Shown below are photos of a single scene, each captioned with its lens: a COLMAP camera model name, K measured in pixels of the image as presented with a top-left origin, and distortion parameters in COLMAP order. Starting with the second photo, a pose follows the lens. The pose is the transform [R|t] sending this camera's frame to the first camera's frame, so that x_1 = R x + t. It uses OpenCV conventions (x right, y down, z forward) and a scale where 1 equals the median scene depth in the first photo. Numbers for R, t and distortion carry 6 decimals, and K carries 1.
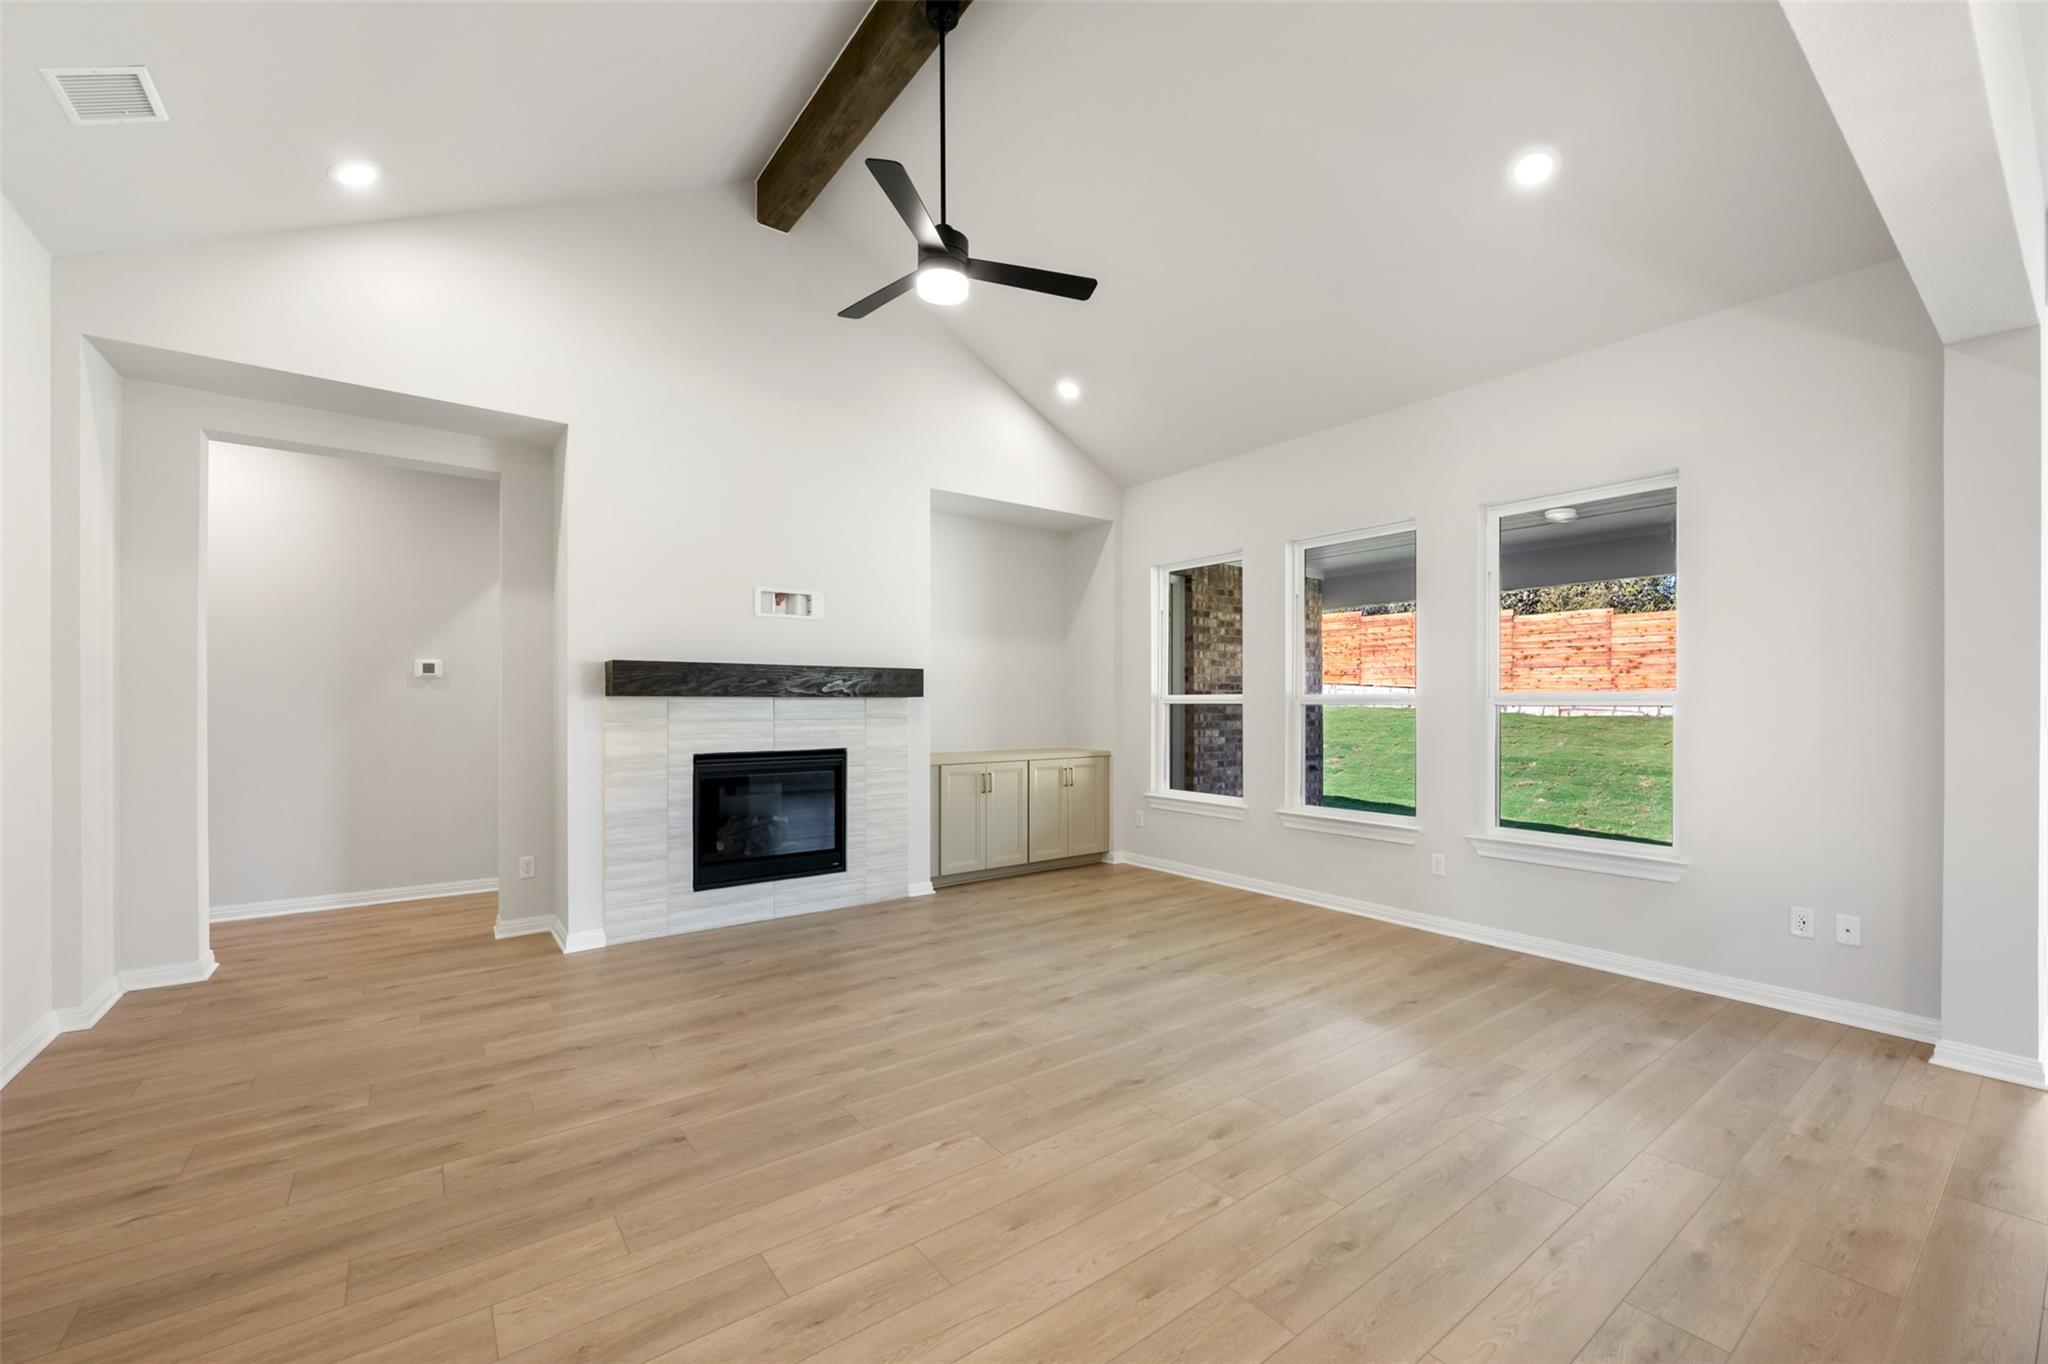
lens RADIAL K [[812.1, 0, 1017.1], [0, 812.1, 708.9], [0, 0, 1]] dist [-0.003494, 0.000806]
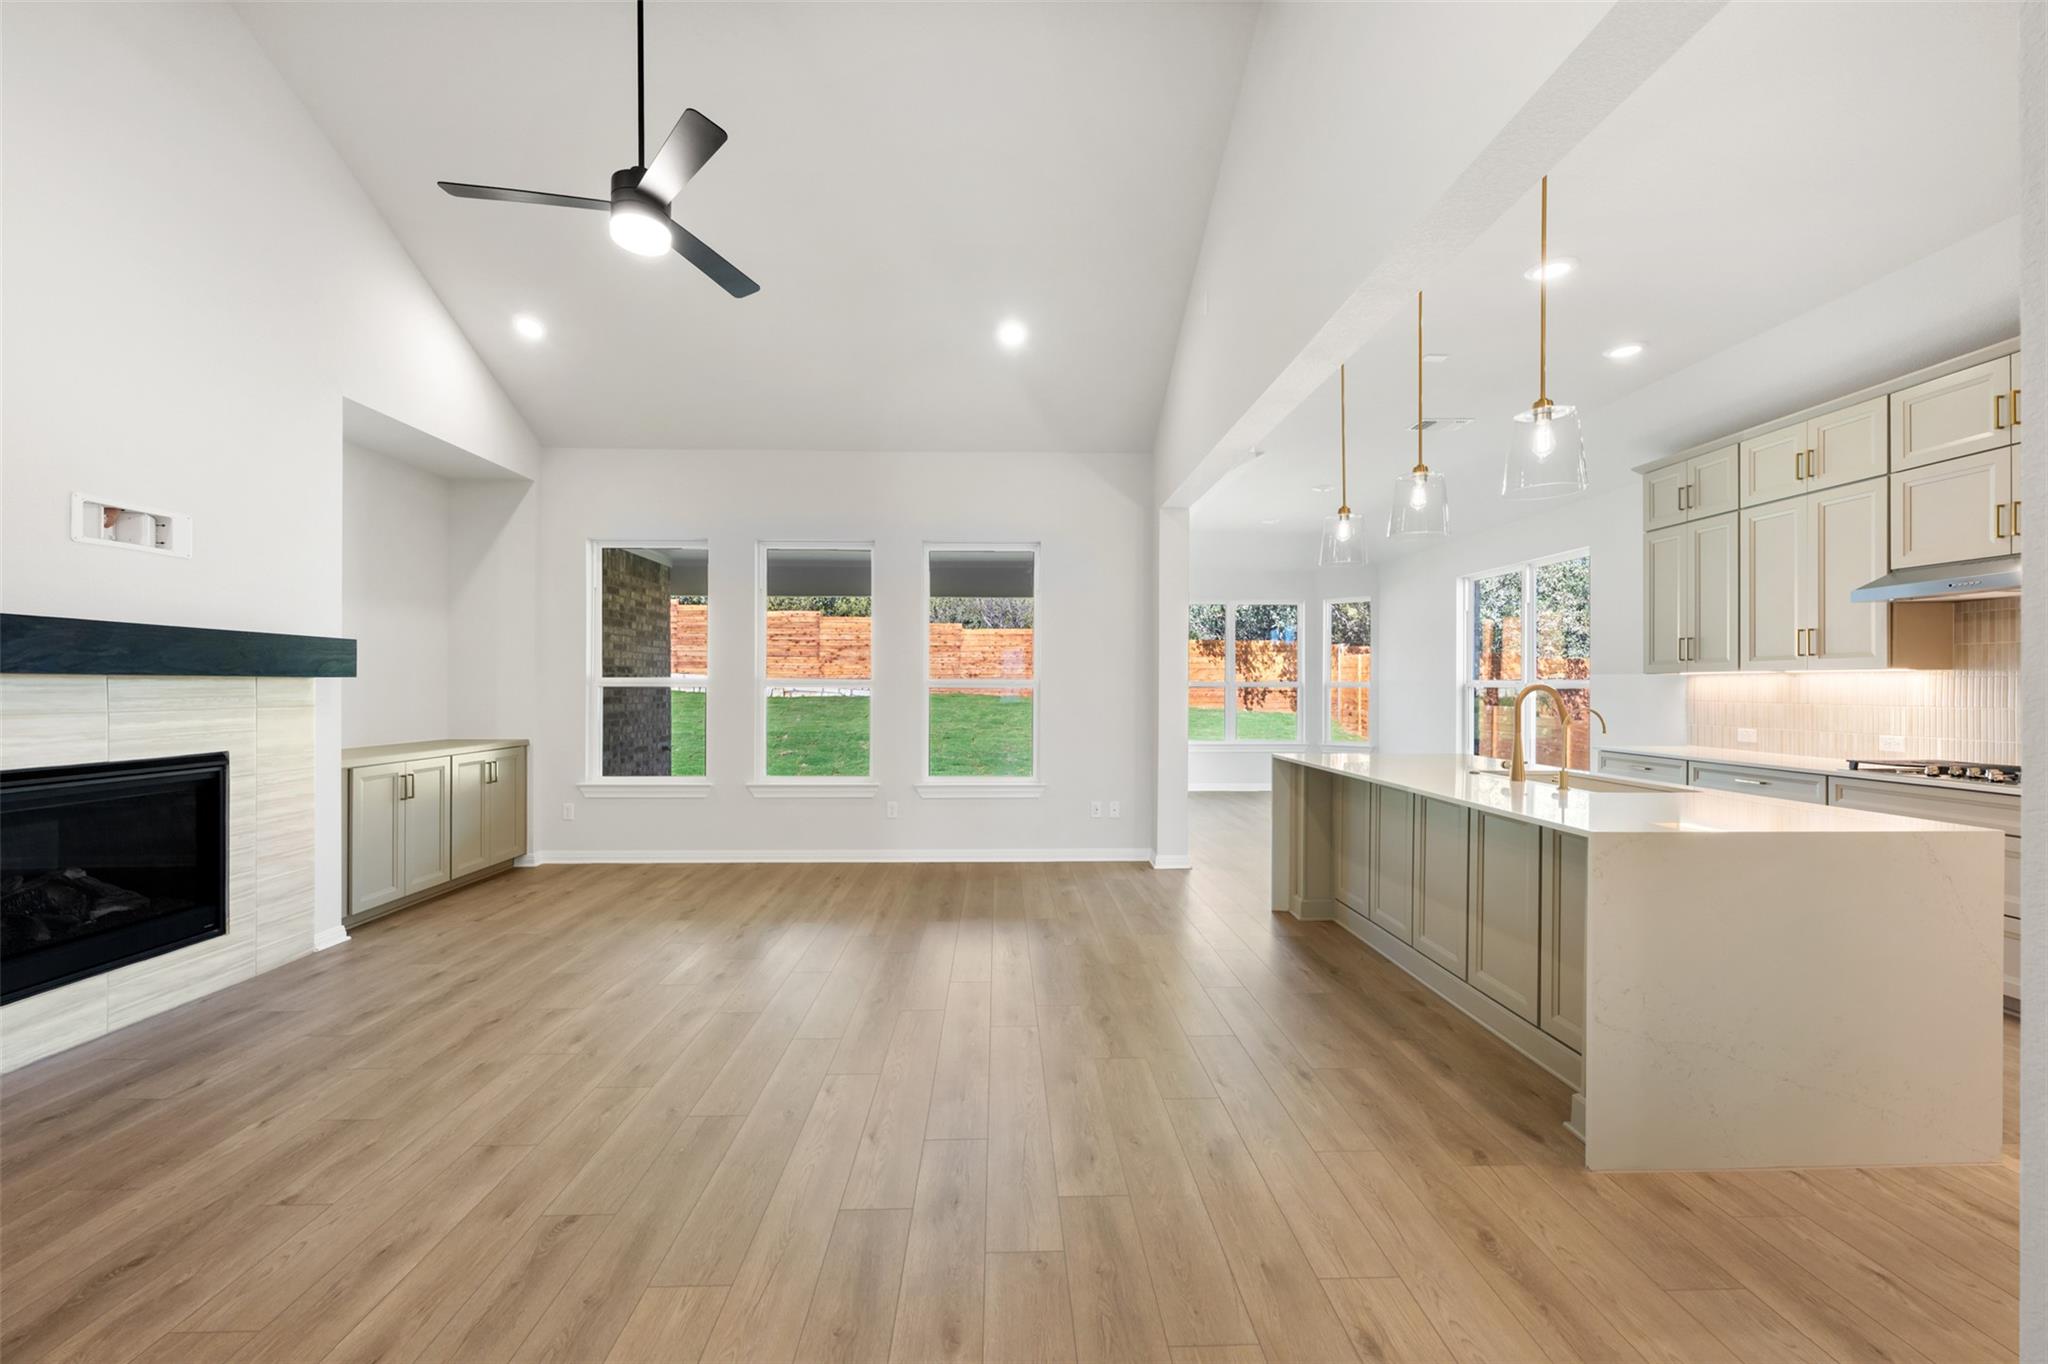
lens RADIAL K [[812.1, 0, 1018.9], [0, 812.1, 687.3], [0, 0, 1]] dist [-0.003494, 0.000806]
pose [[0.574932, 0.000532, 0.818201, -0.438679], [0.003806, 0.999987, -0.003324, 0.000018], [-0.818193, 0.005025, 0.574922, 0.084592]]
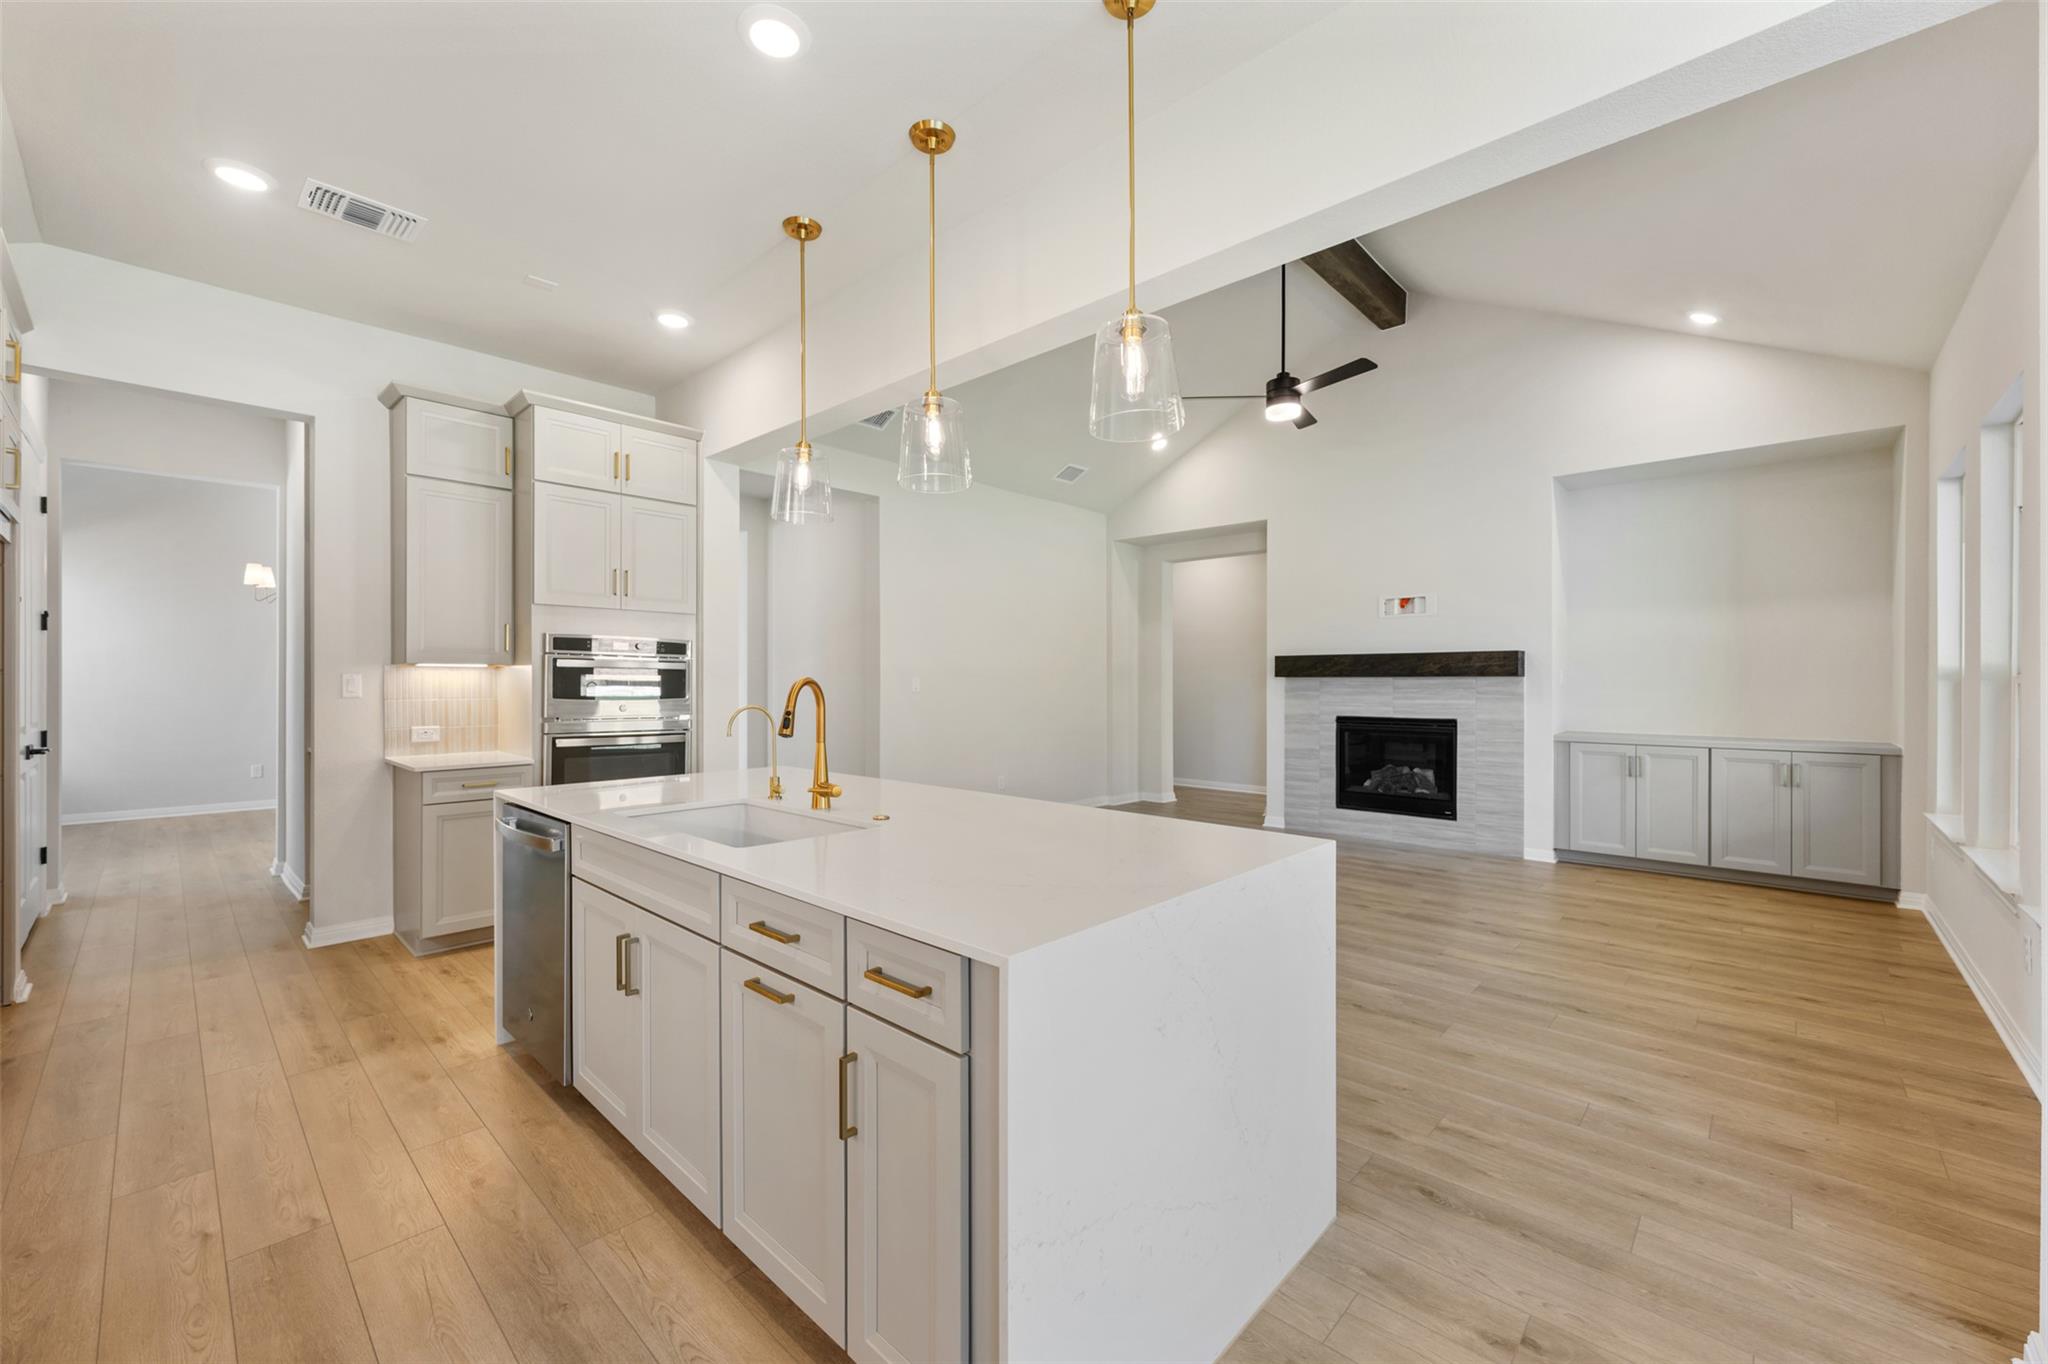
lens RADIAL K [[812.1, 0, 1022.9], [0, 812.1, 690.8], [0, 0, 1]] dist [-0.003494, 0.000806]
pose [[0.178121, 0.010484, -0.983953, 0.981177], [-0.007312, 0.999930, 0.009331, 0.000305], [0.983982, 0.005533, 0.178185, 0.174272]]
